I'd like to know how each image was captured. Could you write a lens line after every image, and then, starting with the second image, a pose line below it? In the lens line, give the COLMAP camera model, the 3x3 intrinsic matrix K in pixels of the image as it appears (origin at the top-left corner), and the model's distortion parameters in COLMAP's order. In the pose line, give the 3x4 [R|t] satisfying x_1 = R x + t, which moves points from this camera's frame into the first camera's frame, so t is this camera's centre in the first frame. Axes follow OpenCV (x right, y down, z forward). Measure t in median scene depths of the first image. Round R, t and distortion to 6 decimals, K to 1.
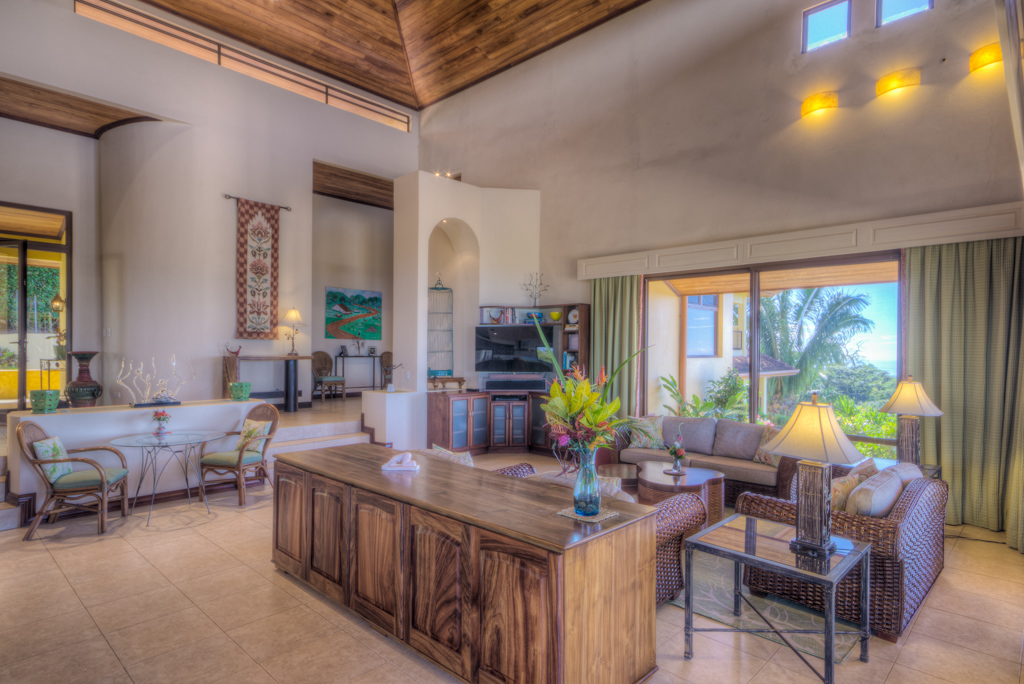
lens RADIAL K [[554.3, 0, 515.2], [0, 554.3, 348.1], [0, 0, 1]] dist [0.028769, 0.000244]
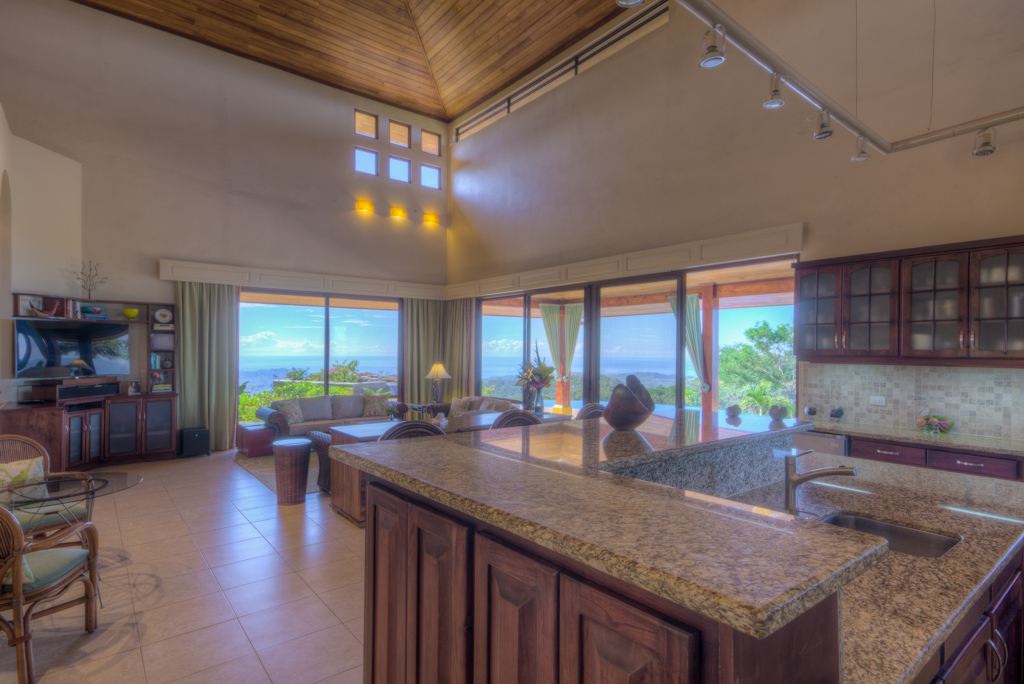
lens RADIAL K [[528.3, 0, 513.8], [0, 528.3, 345.9], [0, 0, 1]] dist [0.036512, 0.000564]
pose [[0.138531, 0.000785, 0.990358, -0.709406], [-0.005531, 0.999985, -0.000019, -0.006196], [-0.990343, -0.005475, 0.138533, 0.228773]]
